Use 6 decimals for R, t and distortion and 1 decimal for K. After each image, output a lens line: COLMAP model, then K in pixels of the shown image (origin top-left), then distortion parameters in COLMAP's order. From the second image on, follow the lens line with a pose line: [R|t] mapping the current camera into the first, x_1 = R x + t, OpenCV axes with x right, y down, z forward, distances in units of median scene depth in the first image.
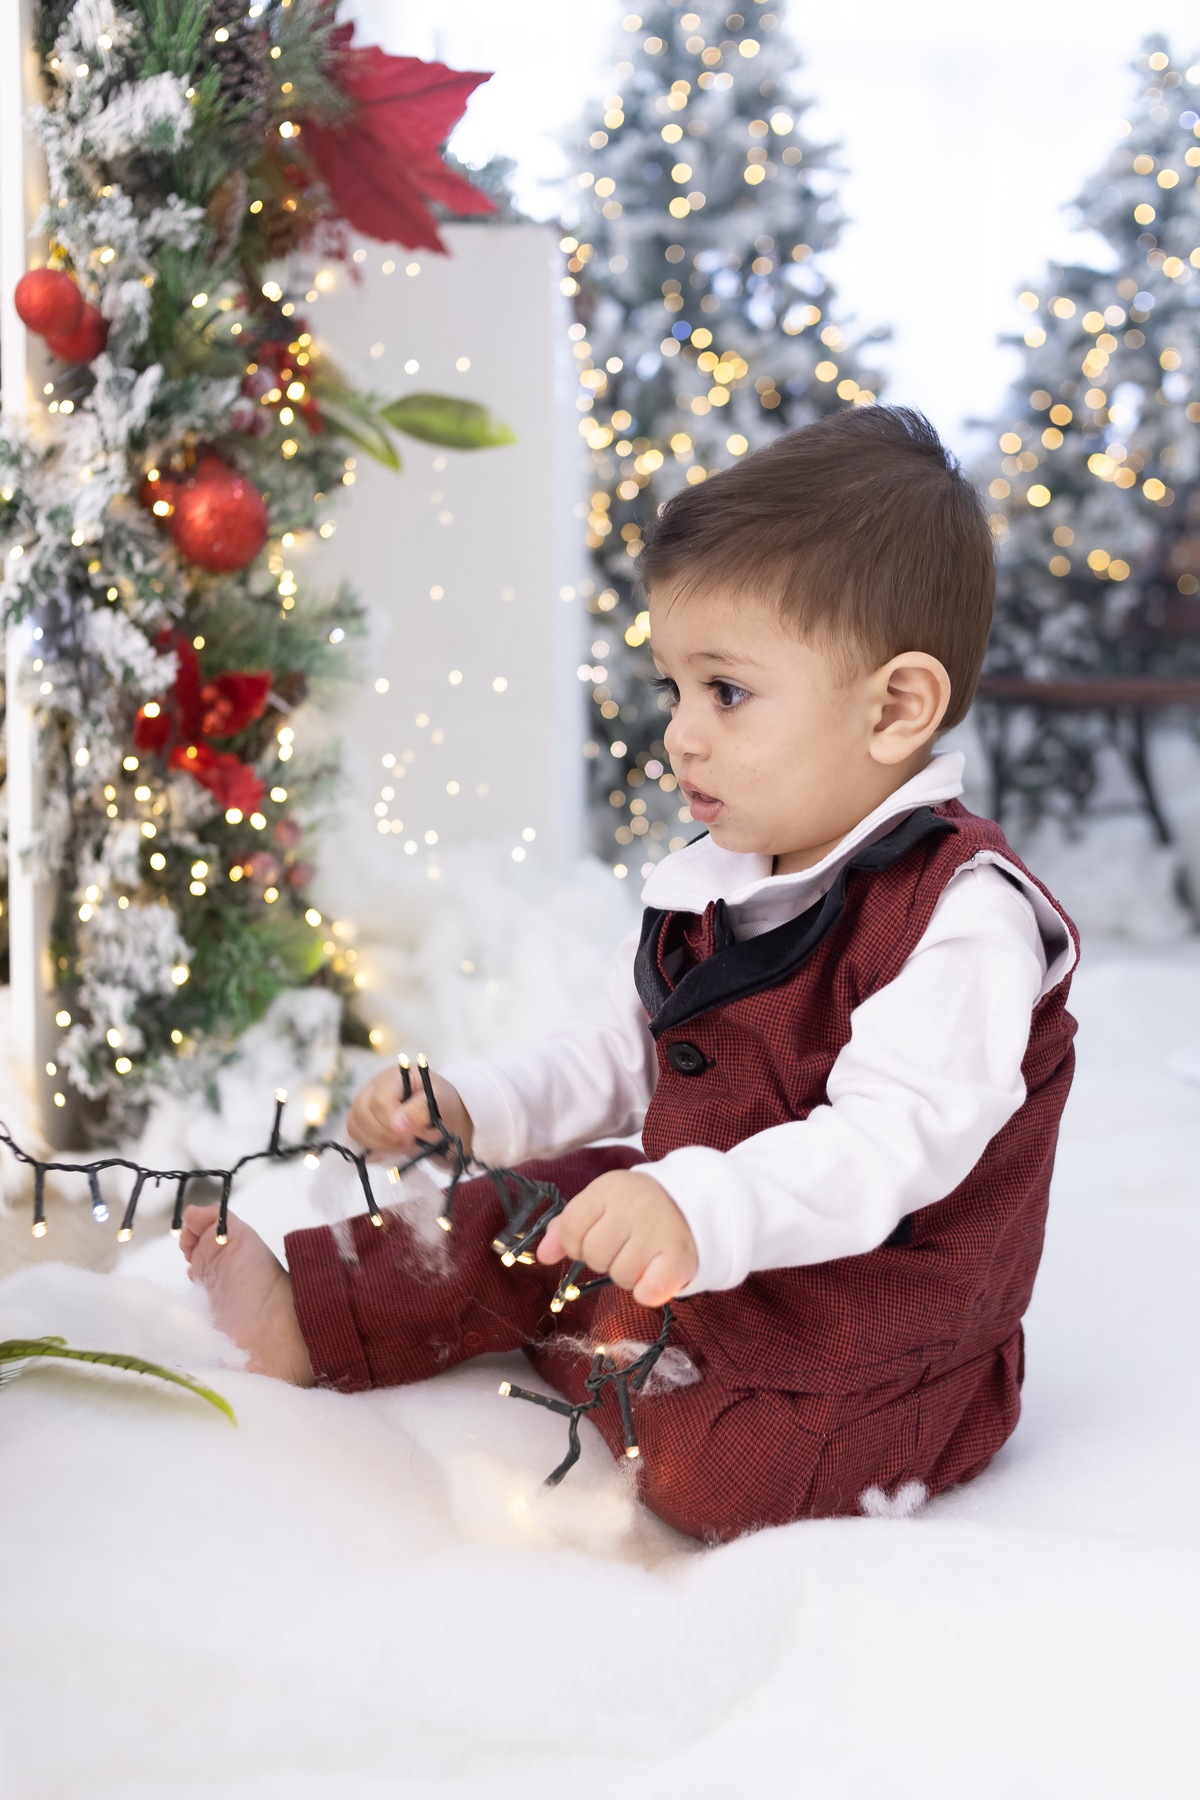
lens RADIAL K [[1911.9, 0, 594.7], [0, 1911.9, 904.7], [0, 0, 1]] dist [0.005133, 0.001443]
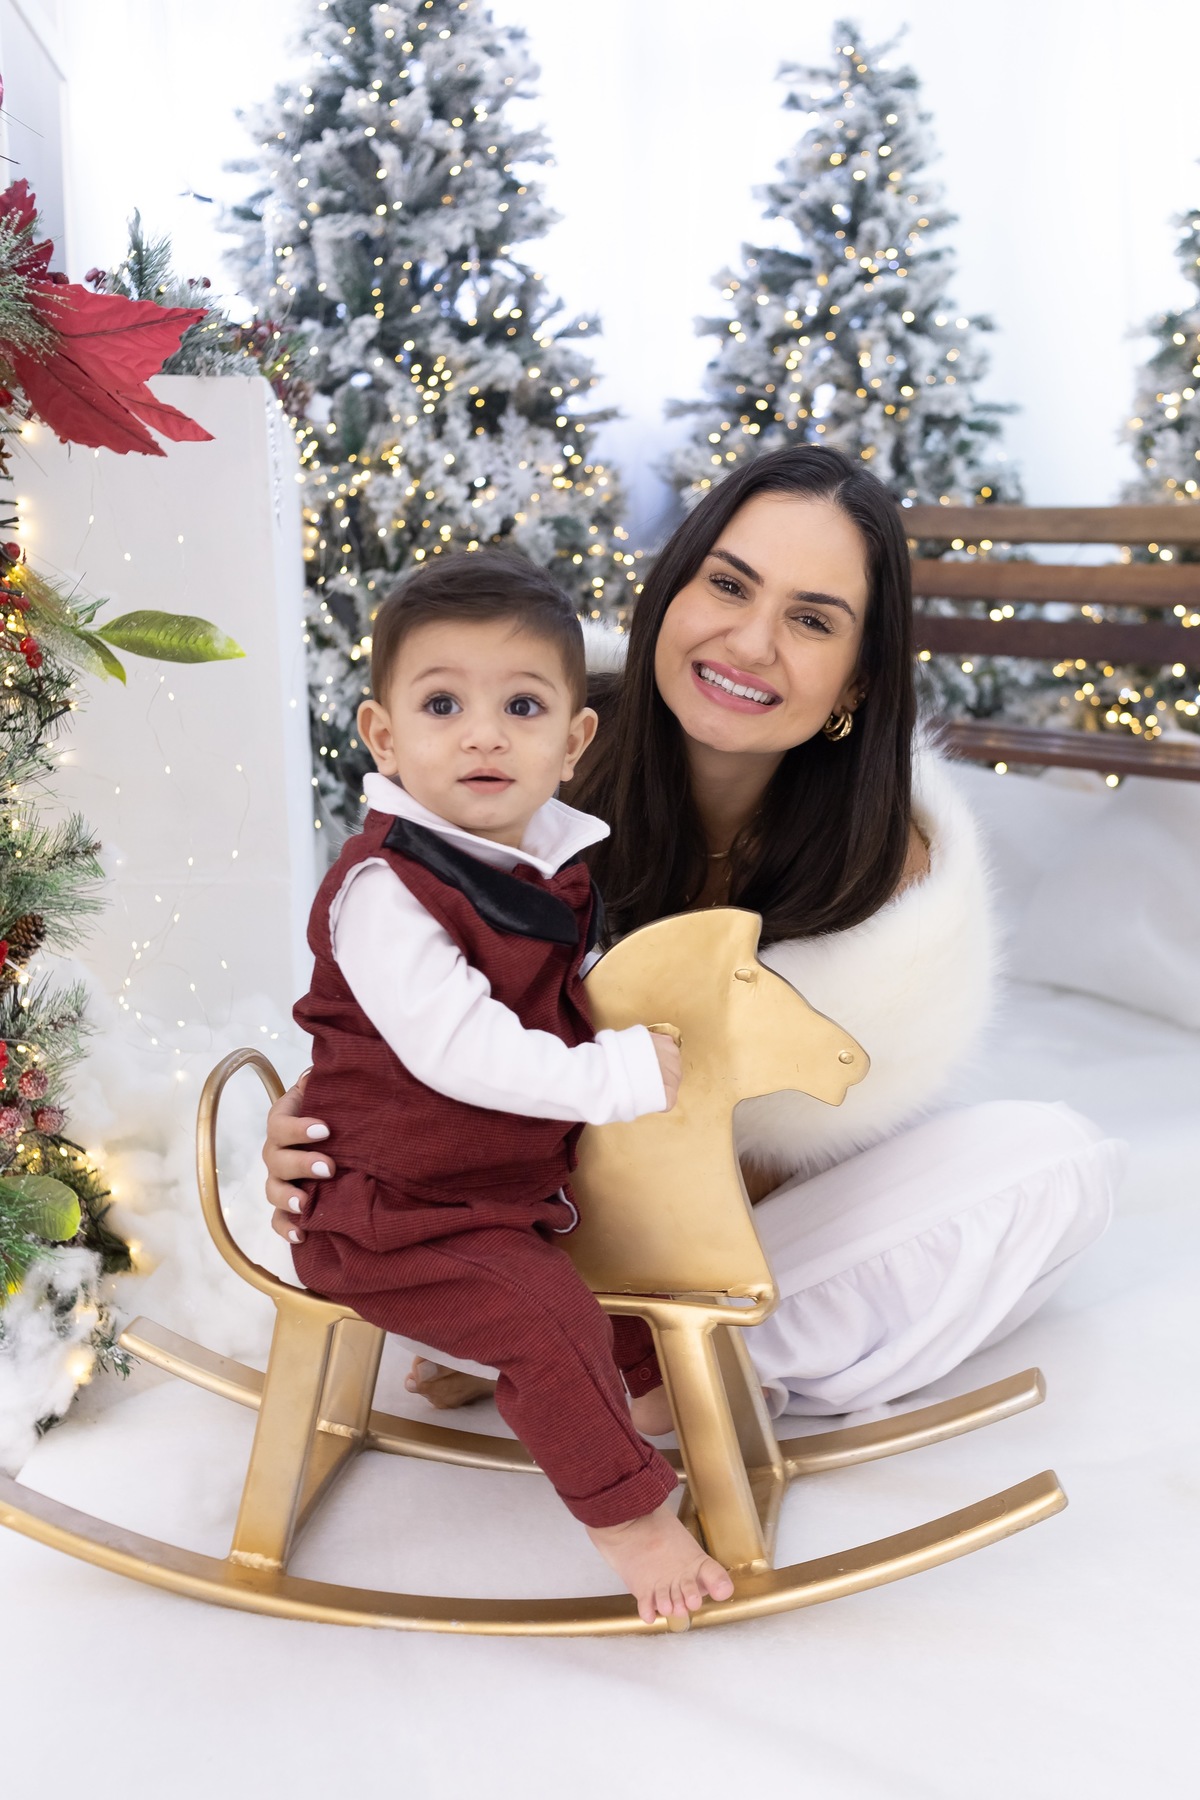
lens RADIAL K [[1870.3, 0, 604.0], [0, 1870.3, 899.5], [0, 0, 1]] dist [0.002497, 0.006827]
pose [[0.987579, -0.046982, 0.149934, -0.007299], [0.031912, 0.994336, 0.101382, -0.213381], [-0.153848, -0.095339, 0.983484, 0.000727]]
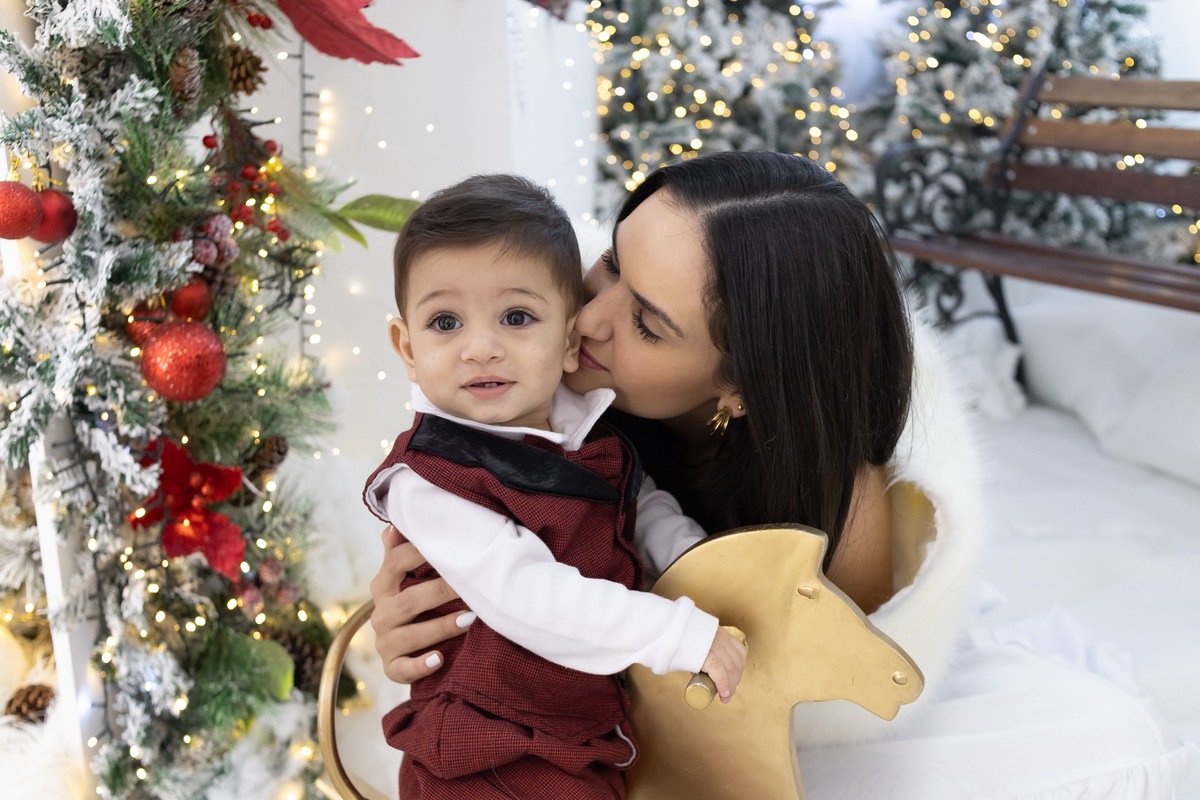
lens RADIAL K [[1180.7, 0, 594.2], [0, 1180.7, 399.0], [0, 0, 1]] dist [0.003570, -0.000592]
pose [[0.997692, 0.002021, -0.067870, 0.104297], [0.010055, 0.984138, 0.177122, -0.275698], [0.067152, -0.177396, 0.981846, 0.245686]]
